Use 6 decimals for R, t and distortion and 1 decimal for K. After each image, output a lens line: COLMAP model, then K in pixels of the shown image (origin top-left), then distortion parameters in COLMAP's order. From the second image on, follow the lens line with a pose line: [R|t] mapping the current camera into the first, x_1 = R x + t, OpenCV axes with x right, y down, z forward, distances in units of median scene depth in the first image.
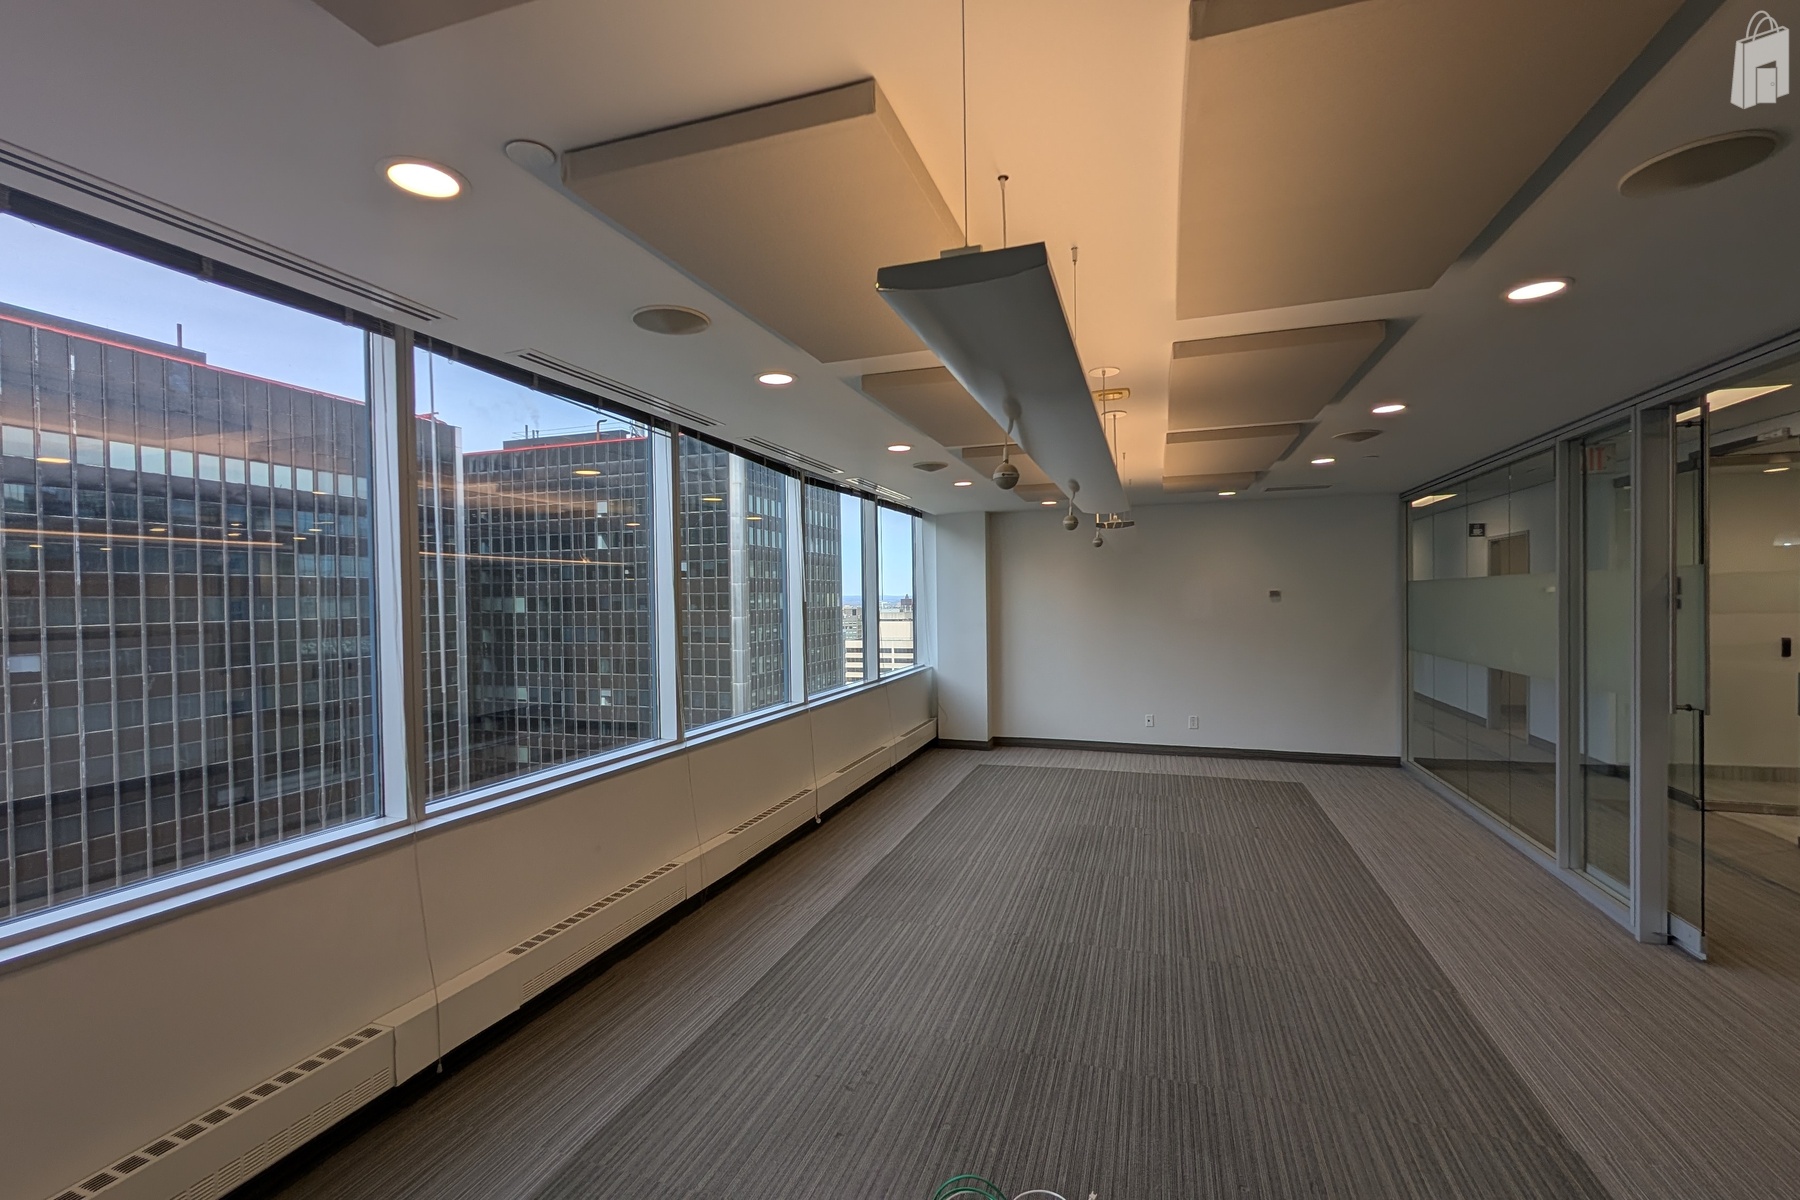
lens RADIAL K [[771.5, 0, 909.2], [0, 771.5, 609.1], [0, 0, 1]] dist [-0.003367, 0.000505]
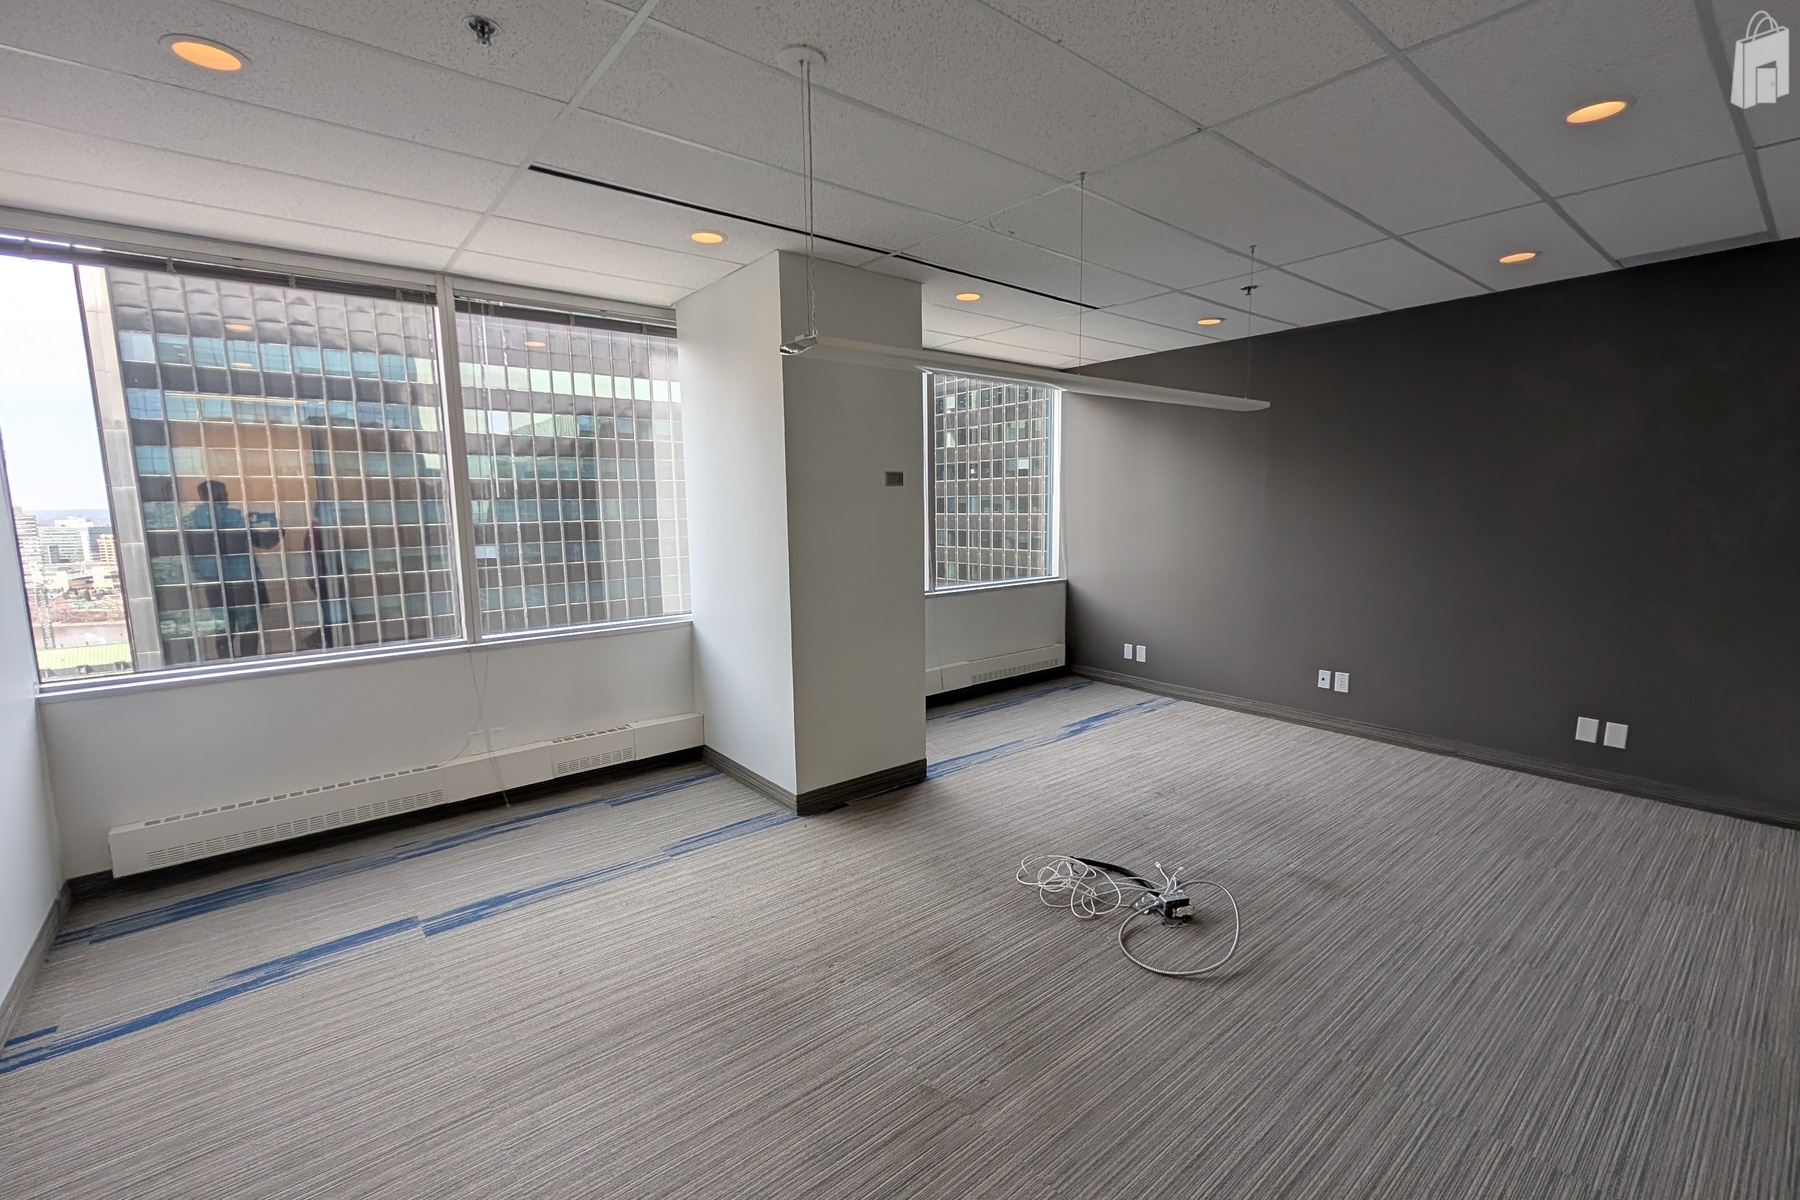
lens RADIAL K [[771.5, 0, 910.9], [0, 771.5, 601.8], [0, 0, 1]] dist [-0.003367, 0.000505]
pose [[0.845850, 0.069966, -0.528812, 0.125452], [-0.007267, 0.992780, 0.119730, -0.005119], [0.533371, -0.097431, 0.840252, 0.278348]]
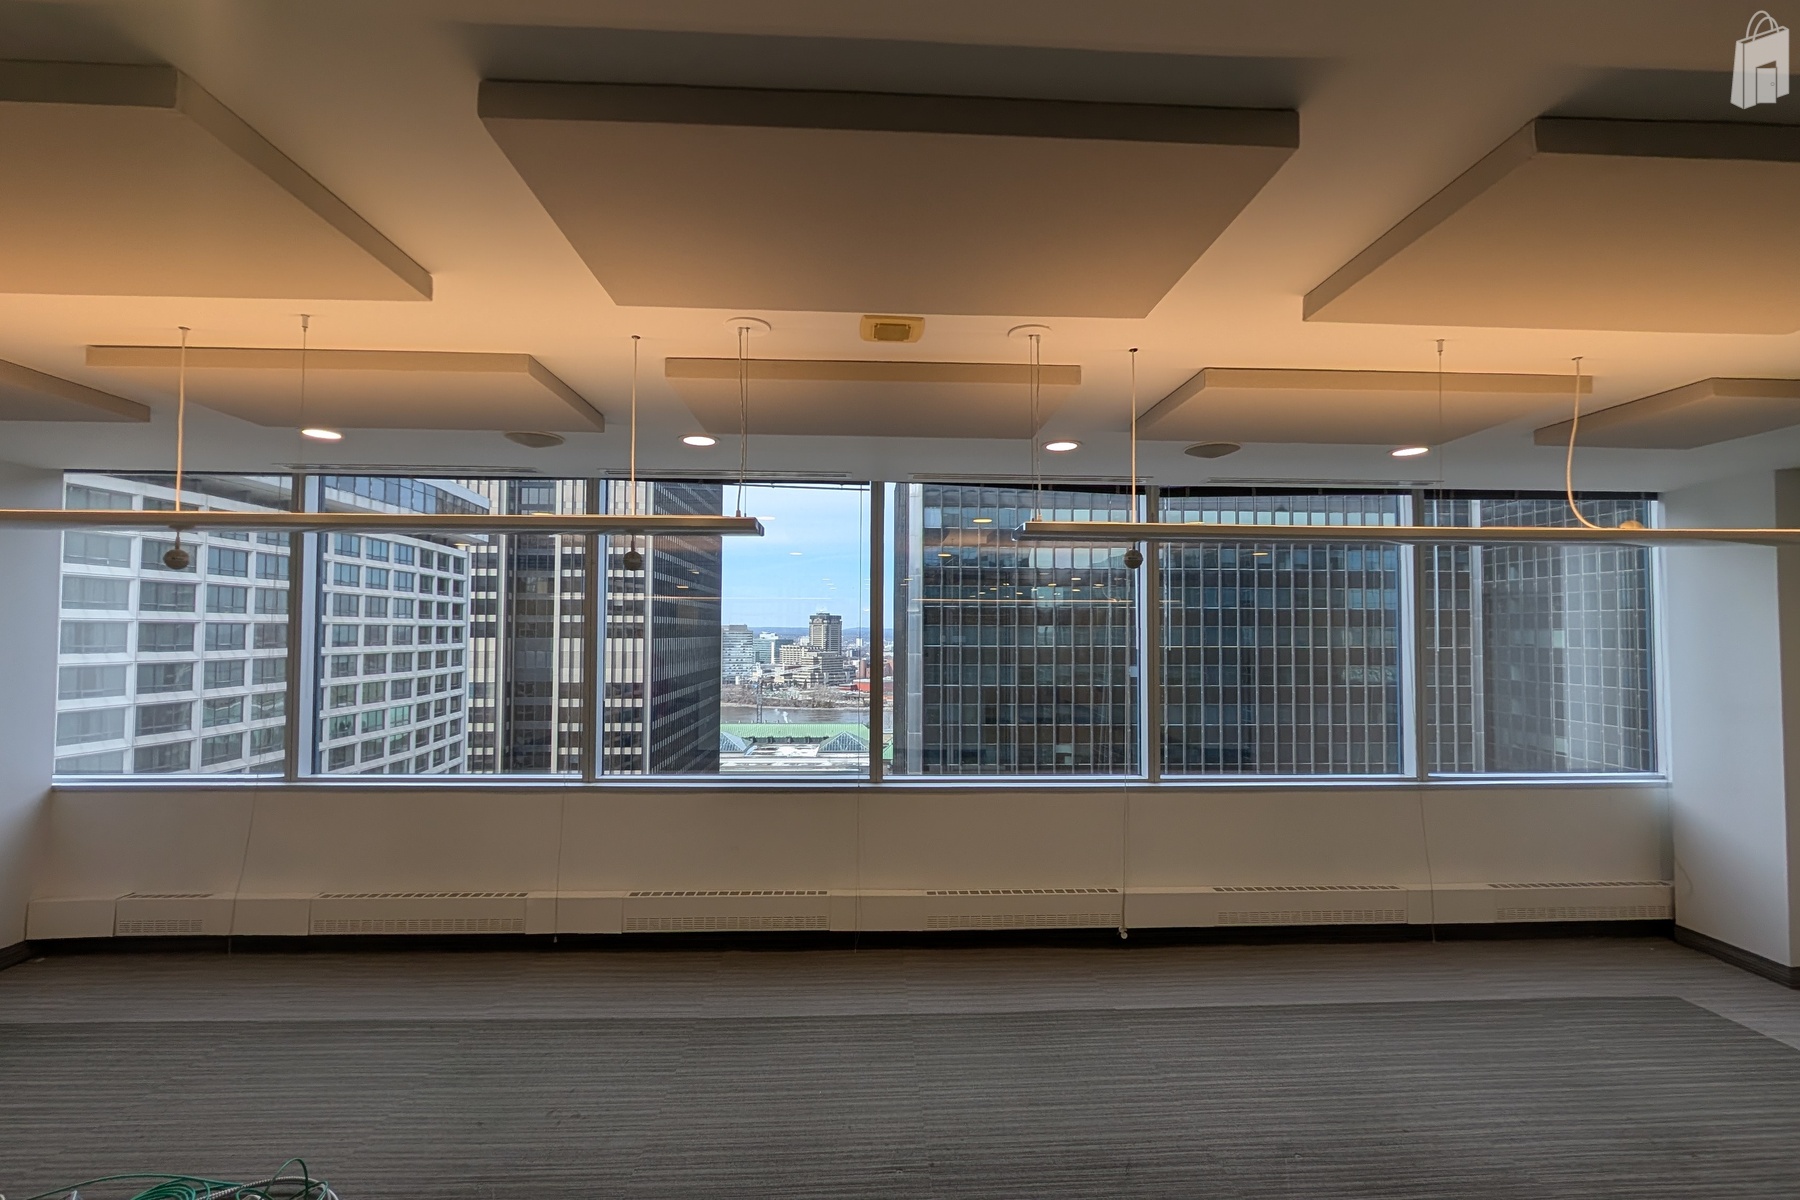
lens RADIAL K [[771.5, 0, 889.4], [0, 771.5, 605.5], [0, 0, 1]] dist [-0.003367, 0.000505]
pose [[0.355514, -0.016195, -0.934531, 0.041587], [-0.025206, 0.999320, -0.026907, -0.002109], [0.934331, 0.033122, 0.354864, 0.039928]]
